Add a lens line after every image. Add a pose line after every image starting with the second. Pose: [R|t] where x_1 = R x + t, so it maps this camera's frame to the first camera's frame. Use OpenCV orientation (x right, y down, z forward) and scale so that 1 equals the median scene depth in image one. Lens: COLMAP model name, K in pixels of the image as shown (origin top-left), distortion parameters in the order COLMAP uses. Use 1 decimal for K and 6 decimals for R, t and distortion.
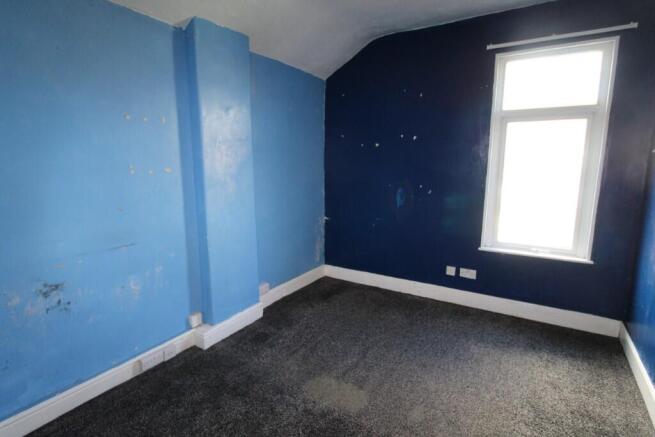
lens RADIAL K [[326.2, 0, 332.4], [0, 326.2, 217.5], [0, 0, 1]] dist [0.003632, -0.014522]
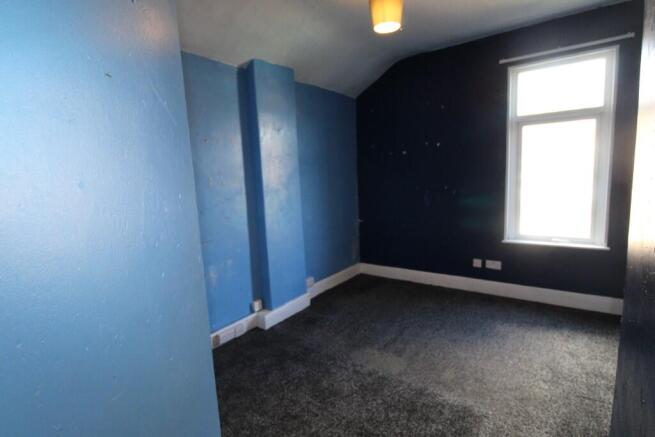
lens RADIAL K [[326.2, 0, 332.4], [0, 326.2, 217.5], [0, 0, 1]] dist [0.003632, -0.014522]
pose [[0.995821, -0.036569, -0.083683, -0.033412], [0.033677, 0.998794, -0.035716, 0.044747], [0.084888, 0.032748, 0.995852, -0.184560]]
